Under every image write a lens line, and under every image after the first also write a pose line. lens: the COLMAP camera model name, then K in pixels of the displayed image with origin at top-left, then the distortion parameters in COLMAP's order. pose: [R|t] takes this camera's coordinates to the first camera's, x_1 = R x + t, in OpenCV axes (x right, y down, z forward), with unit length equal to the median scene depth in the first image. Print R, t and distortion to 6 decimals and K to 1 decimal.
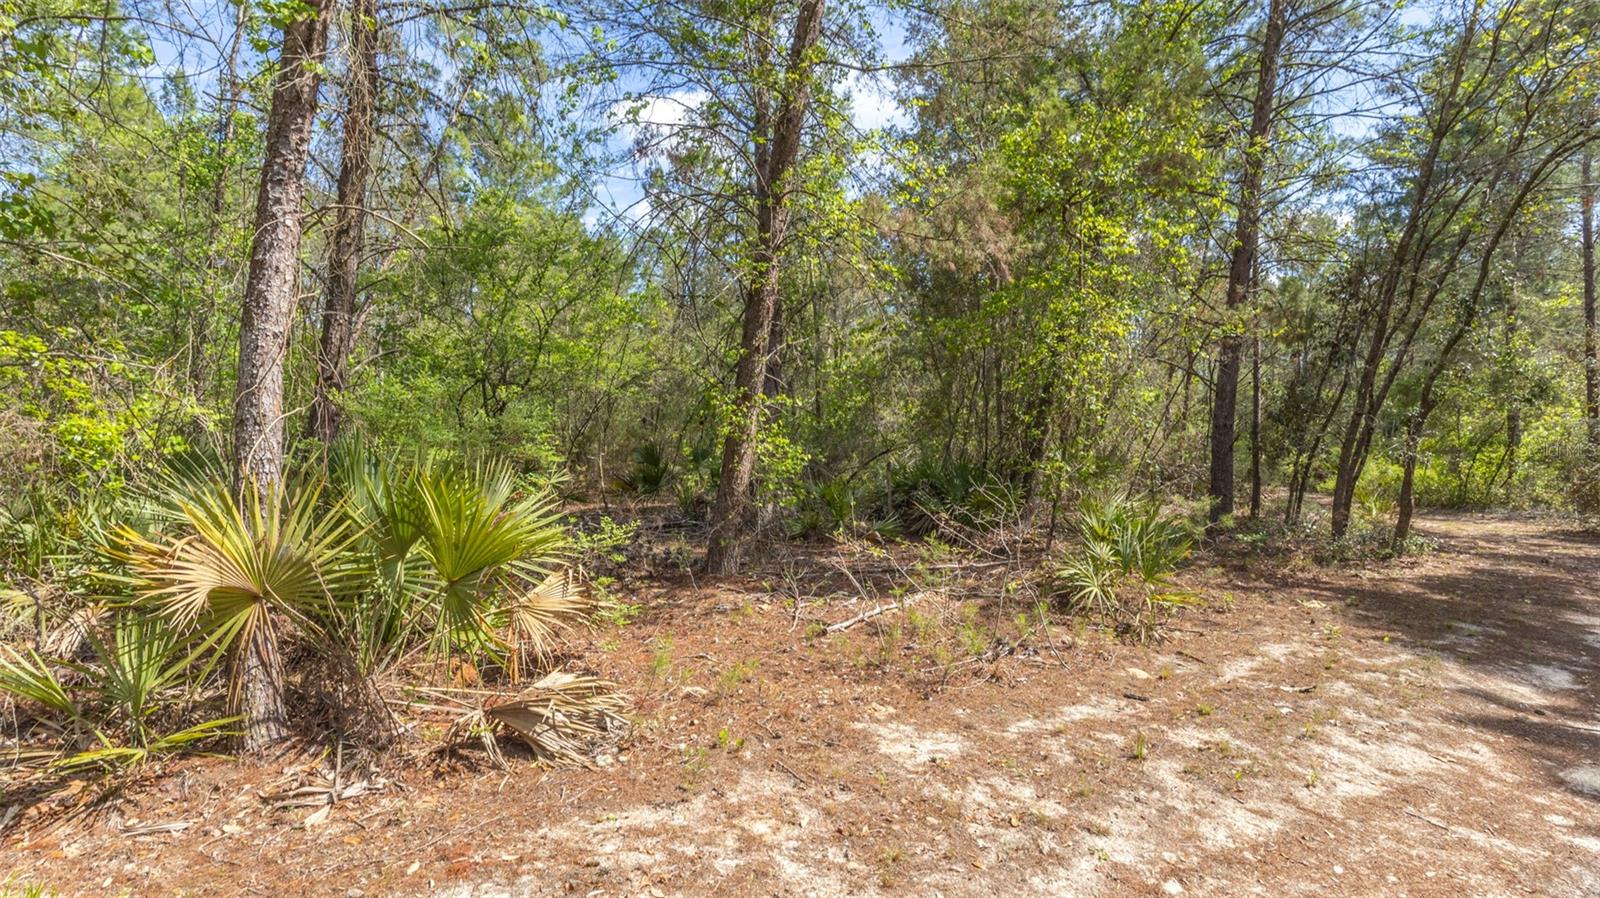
lens RADIAL K [[785.0, 0, 801.2], [0, 785.0, 444.2], [0, 0, 1]] dist [0.011300, -0.000145]
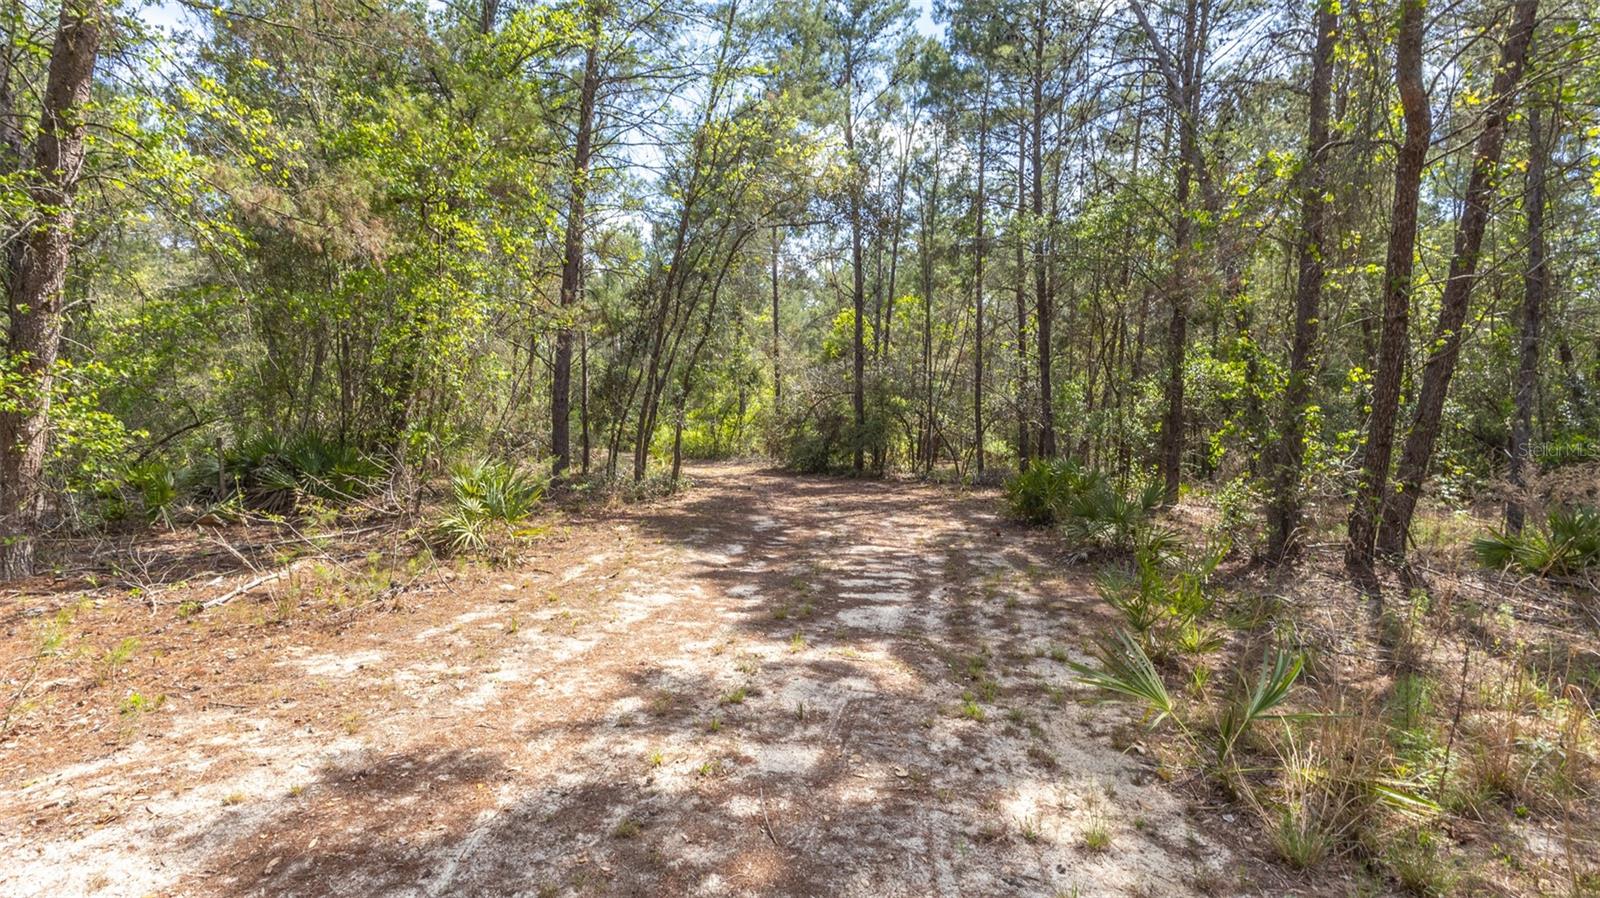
lens RADIAL K [[756.8, 0, 794.8], [0, 756.8, 462.6], [0, 0, 1]] dist [-0.023242, 0.014045]
pose [[0.702748, -0.051188, 0.709595, -0.074018], [0.004982, 0.997738, 0.067040, -0.004799], [-0.711421, -0.043577, 0.701413, -0.139290]]
